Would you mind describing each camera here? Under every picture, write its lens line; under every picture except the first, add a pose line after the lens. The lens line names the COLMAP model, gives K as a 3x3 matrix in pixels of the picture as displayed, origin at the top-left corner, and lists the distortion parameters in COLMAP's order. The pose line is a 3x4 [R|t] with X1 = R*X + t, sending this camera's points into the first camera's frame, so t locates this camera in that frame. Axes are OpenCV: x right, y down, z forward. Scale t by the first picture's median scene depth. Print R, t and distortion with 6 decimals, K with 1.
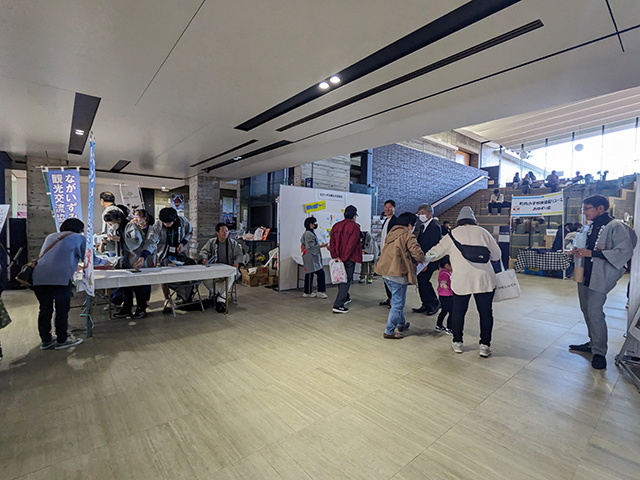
lens RADIAL K [[307.9, 0, 311.7], [0, 307.9, 223.4], [0, 0, 1]] dist [-0.014186, 0.003772]
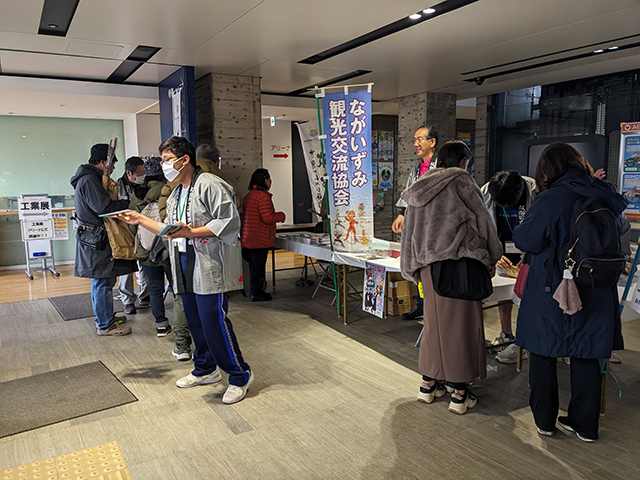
lens RADIAL K [[496.4, 0, 303.8], [0, 496.4, 238.8], [0, 0, 1]] dist [0.040221, -0.054809]
pose [[0.985453, -0.014171, -0.169357, -0.421161], [0.036526, 0.990890, 0.129625, -0.018990], [0.165977, -0.133925, 0.976993, 0.051016]]
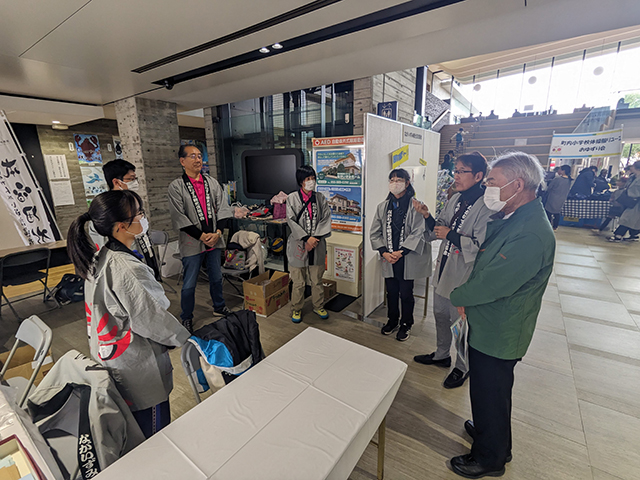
lens RADIAL K [[307.9, 0, 313.9], [0, 307.9, 229.6], [0, 0, 1]] dist [-0.014186, 0.003772]
pose [[0.964642, -0.085925, 0.249165, -0.218120], [0.029829, 0.974883, 0.220709, -0.041667], [-0.261872, -0.205473, 0.942976, 0.374672]]
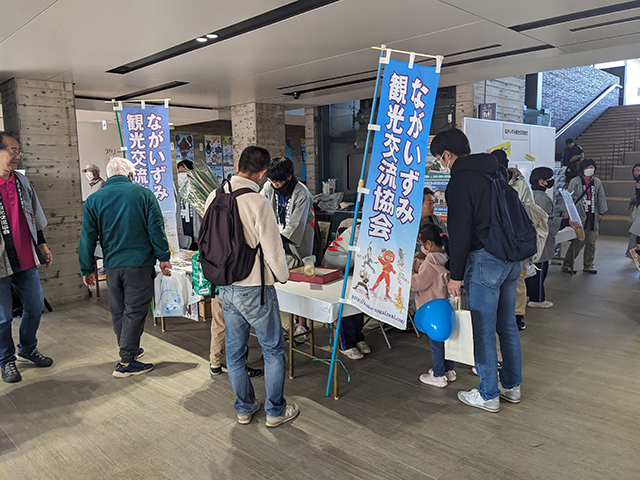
lens RADIAL K [[496.4, 0, 304.0], [0, 496.4, 234.0], [0, 0, 1]] dist [0.040221, -0.054809]
pose [[0.996916, -0.044092, 0.064926, -0.335442], [0.035051, 0.990316, 0.134337, -0.031963], [-0.070220, -0.131647, 0.988807, 0.029608]]
